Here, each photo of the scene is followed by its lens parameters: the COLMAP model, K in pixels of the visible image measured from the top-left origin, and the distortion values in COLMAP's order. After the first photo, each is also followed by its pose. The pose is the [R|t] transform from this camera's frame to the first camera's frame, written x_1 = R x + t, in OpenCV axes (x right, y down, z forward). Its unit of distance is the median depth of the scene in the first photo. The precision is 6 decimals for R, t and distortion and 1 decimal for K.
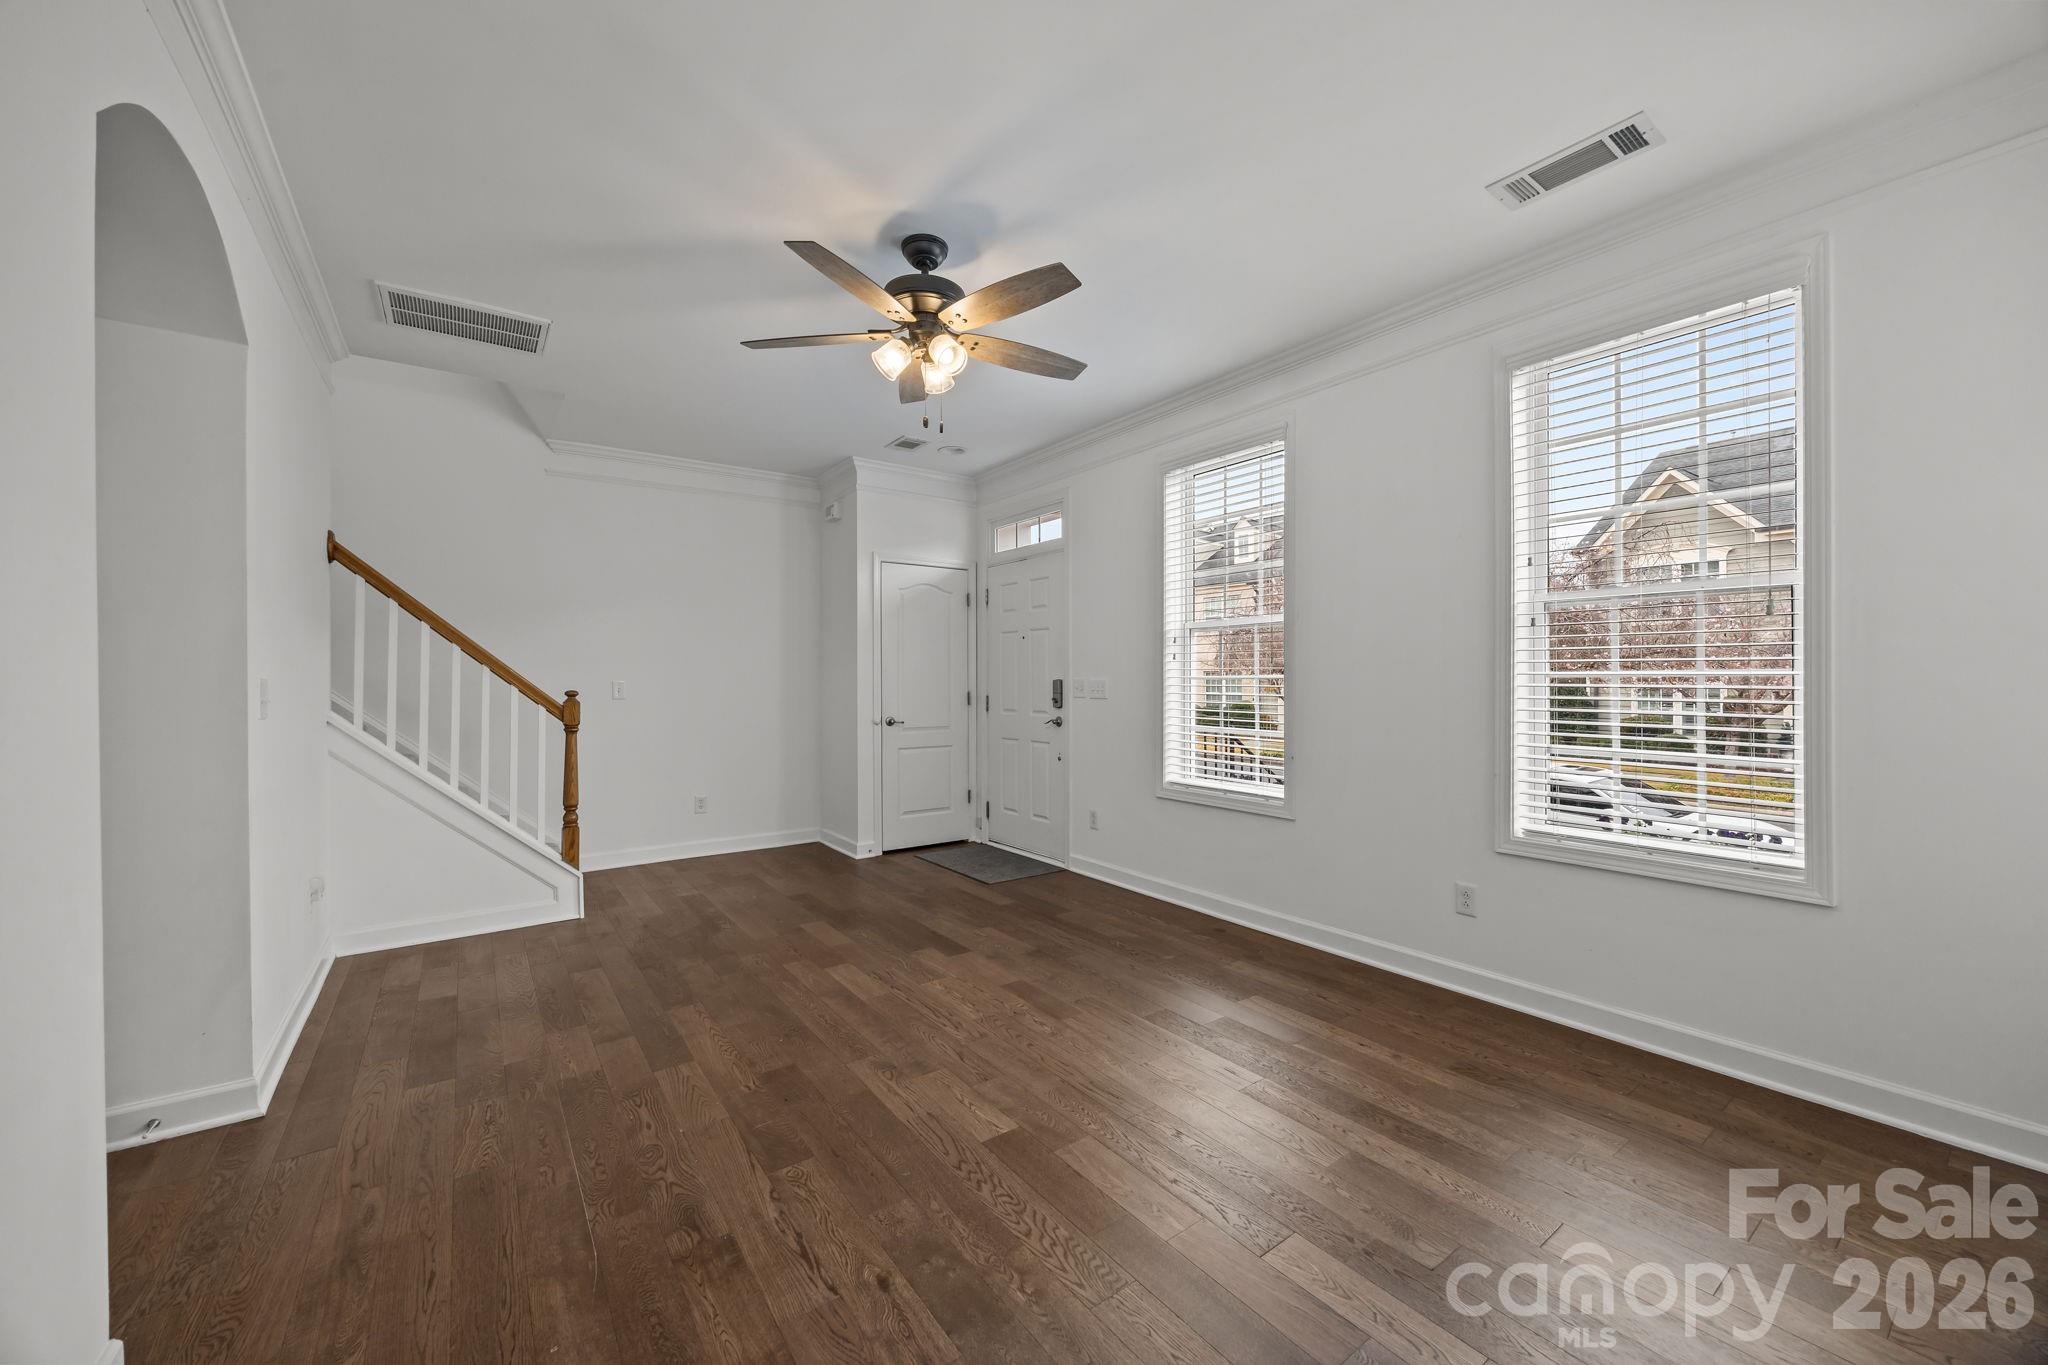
lens RADIAL K [[793.3, 0, 1020.8], [0, 793.3, 660.4], [0, 0, 1]] dist [0.001062, 0.000177]
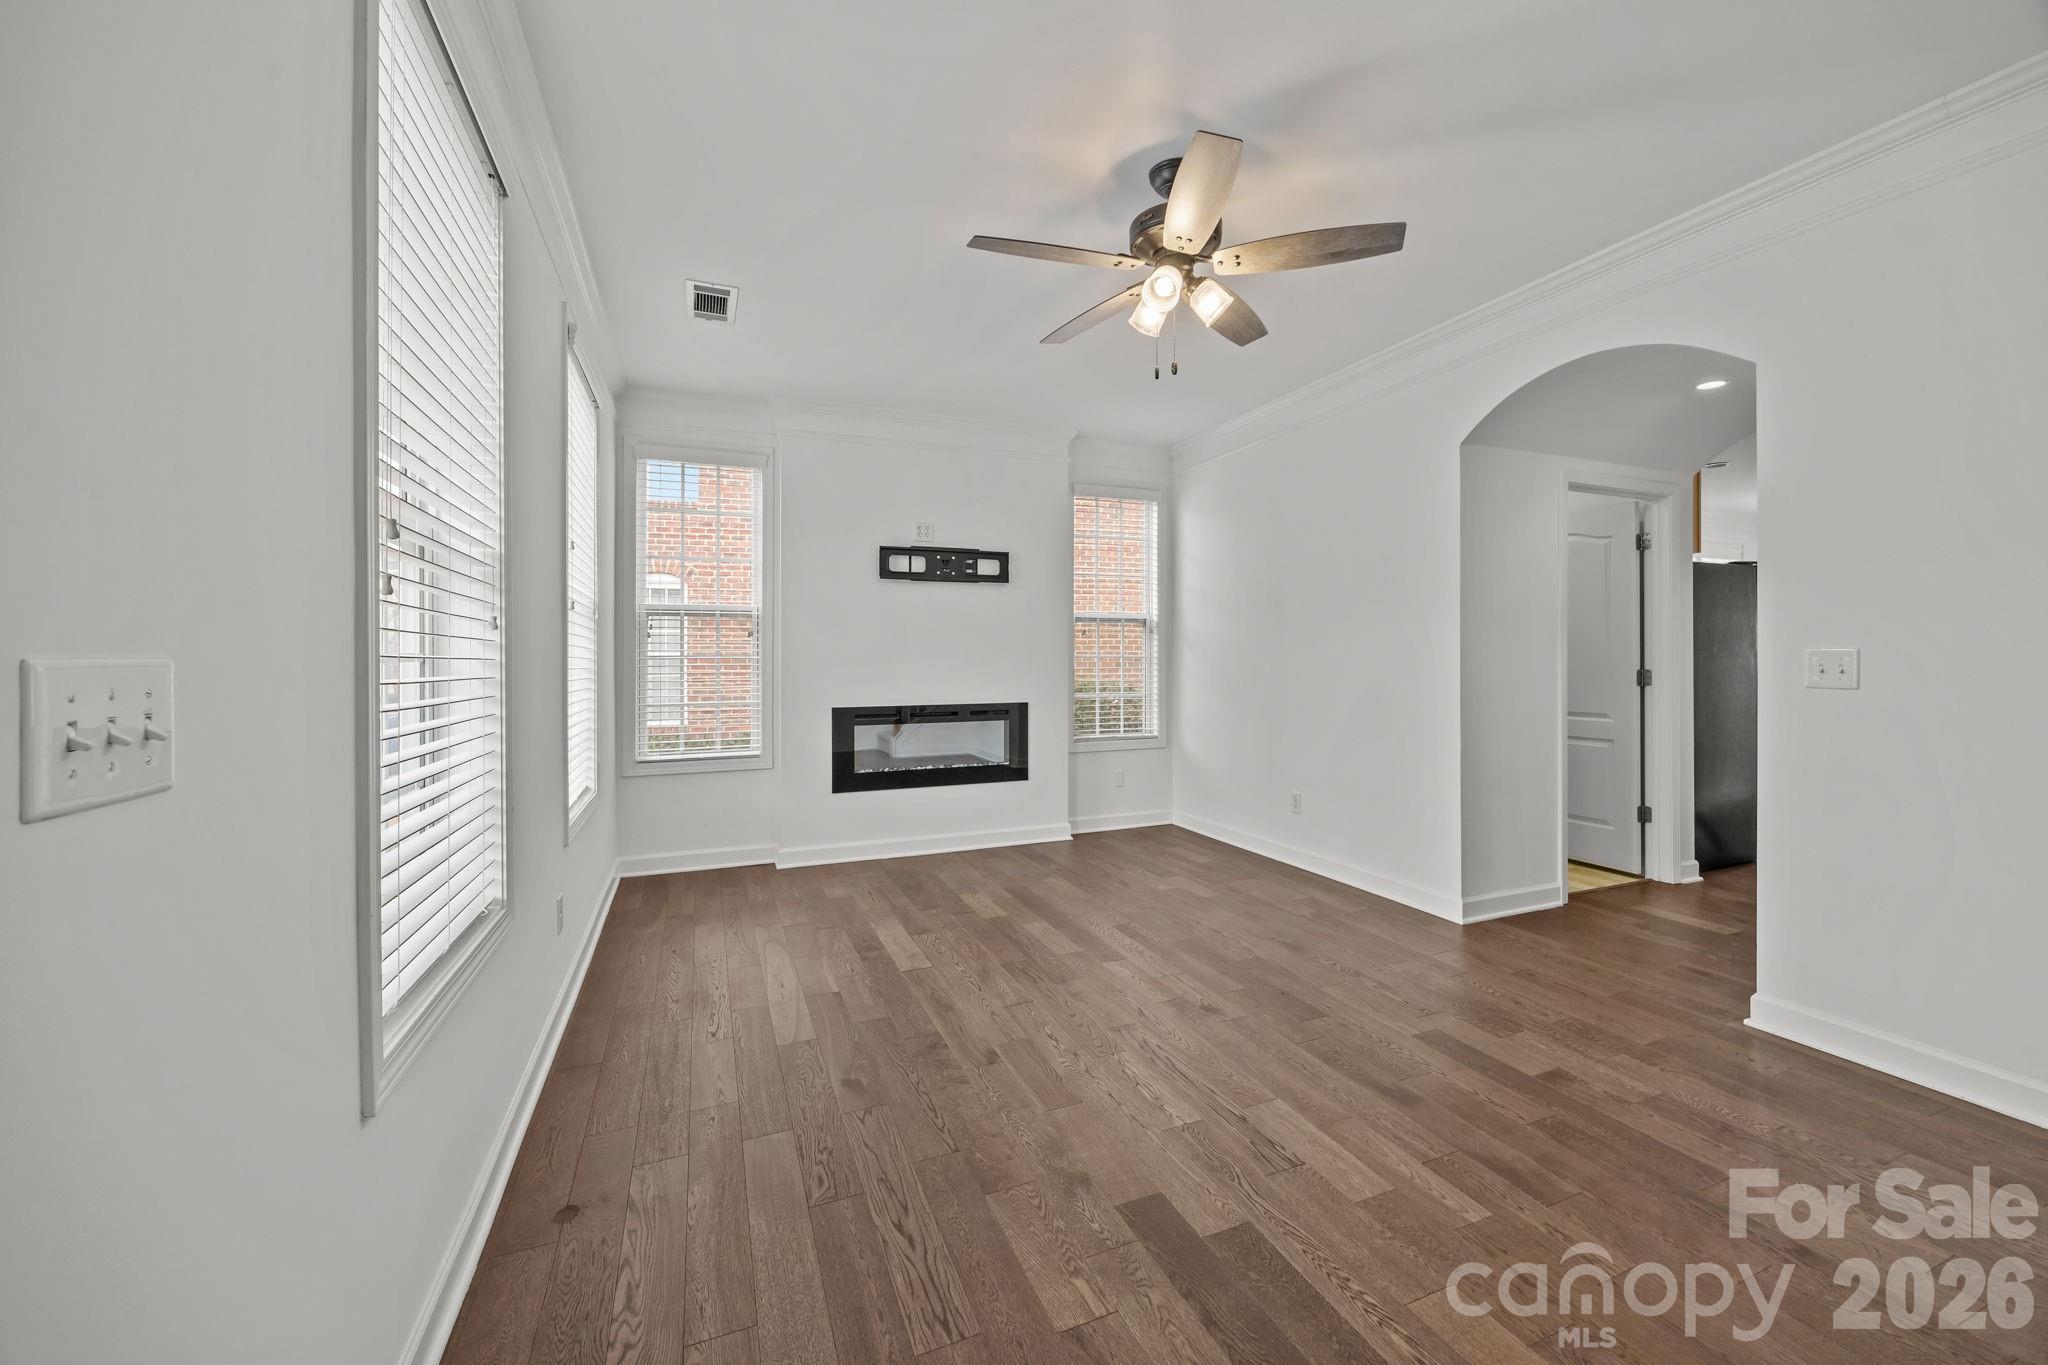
lens RADIAL K [[793.3, 0, 1020.8], [0, 793.3, 660.4], [0, 0, 1]] dist [0.001062, 0.000177]
pose [[-0.973109, 0.011379, 0.230065, -0.141998], [0.005908, 0.999683, -0.024456, 0.044648], [-0.230270, -0.022440, -0.972868, 1.753576]]
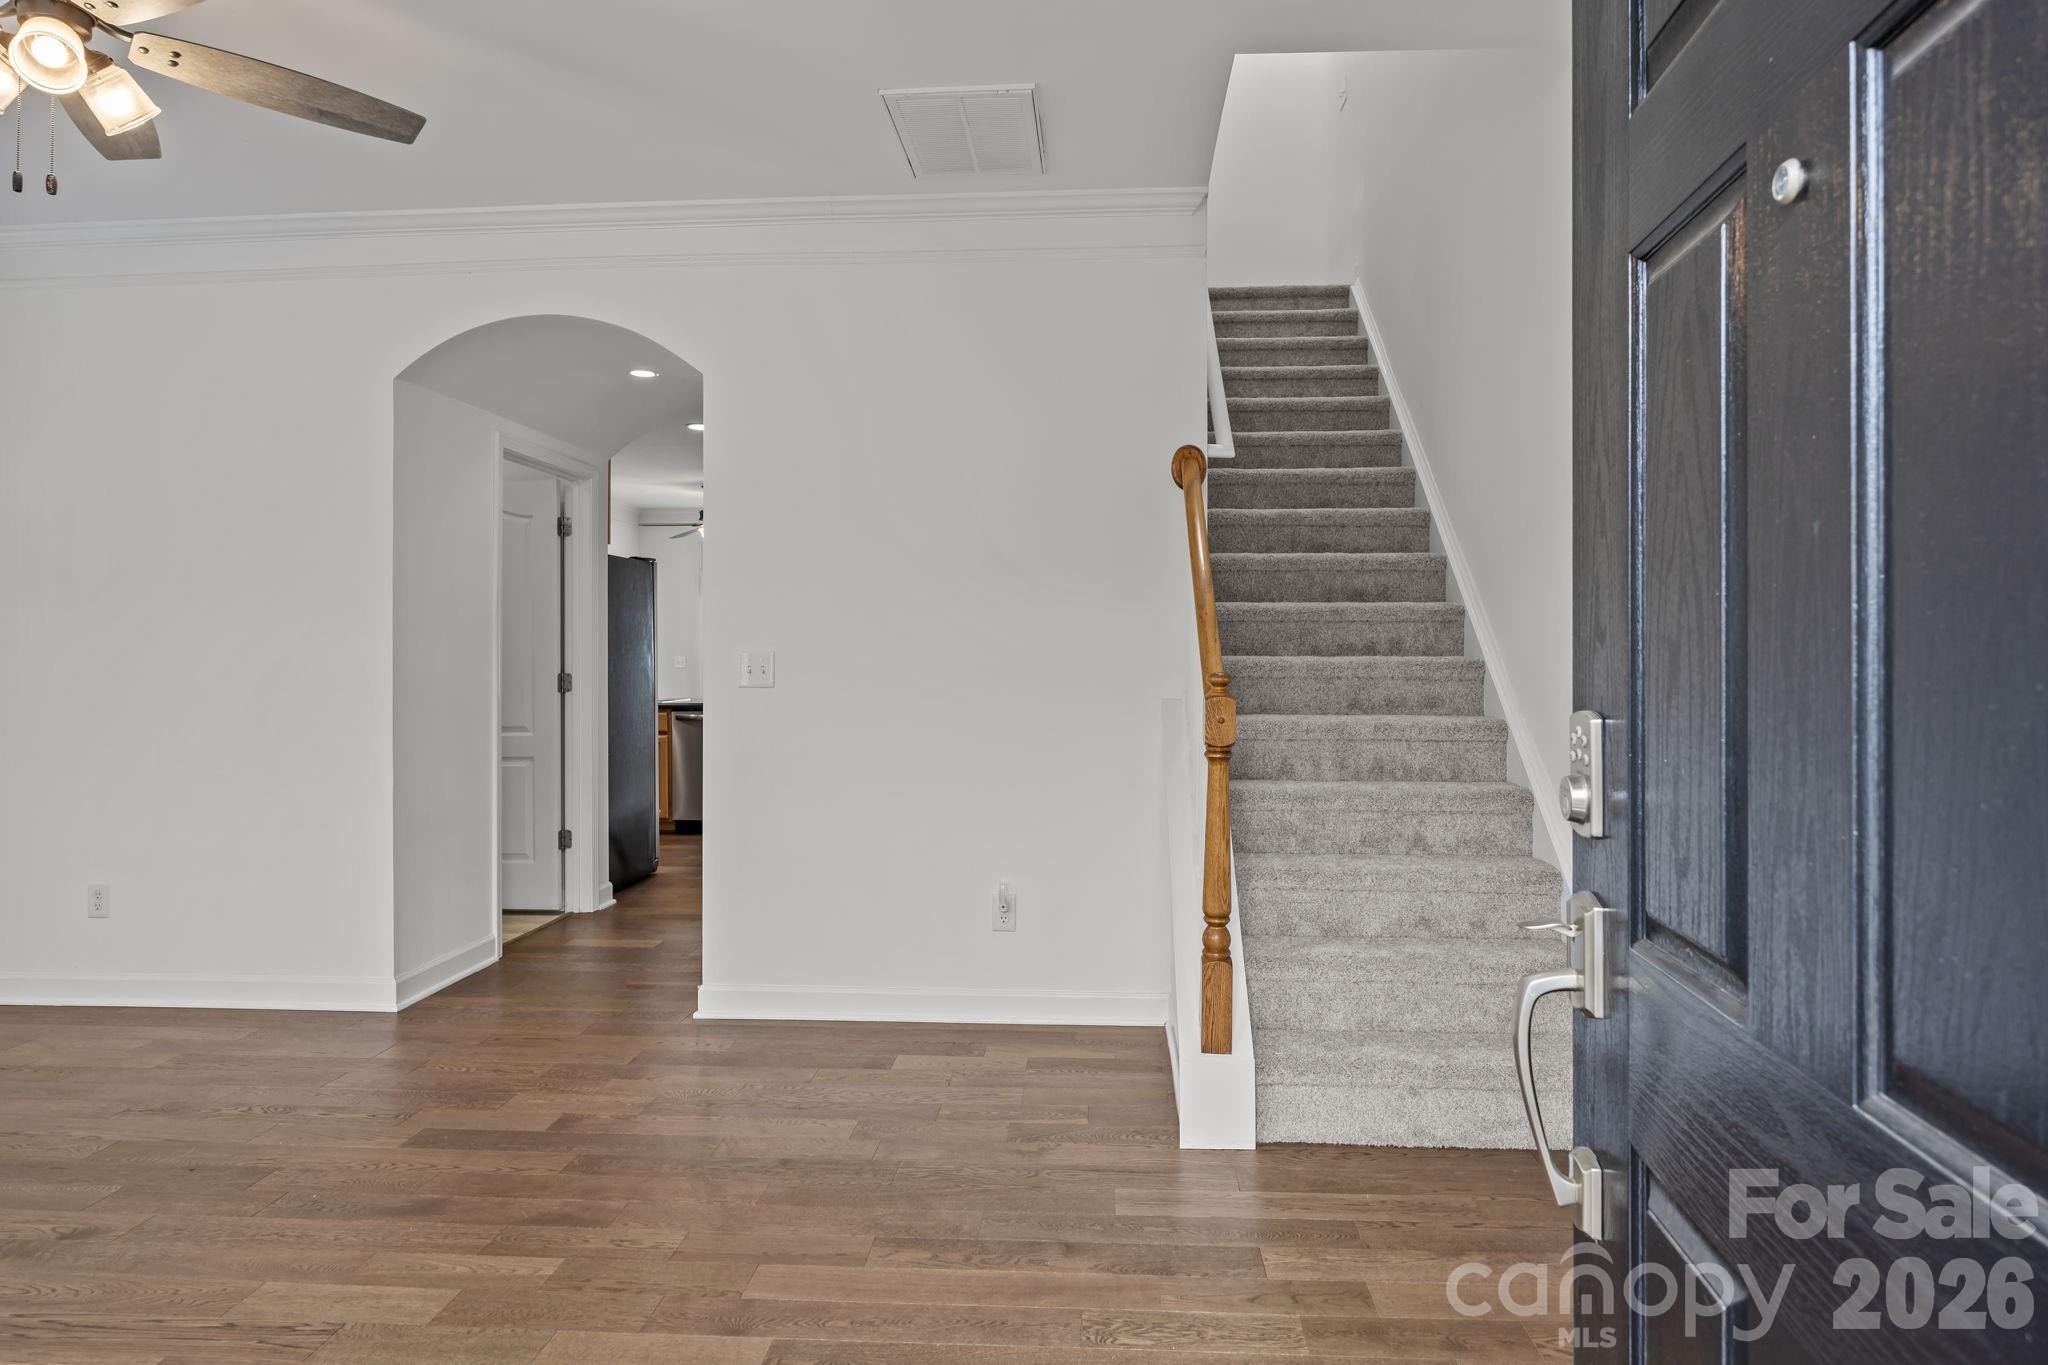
lens RADIAL K [[1196.6, 0, 1024.0], [0, 1196.6, 682.5], [0, 0, 1]] dist [-0.001416, -0.001051]
pose [[-0.642650, 0.029717, -0.765583, 0.063650], [0.031530, 0.999427, 0.012327, 0.046807], [0.765511, -0.016217, -0.643219, 1.862799]]
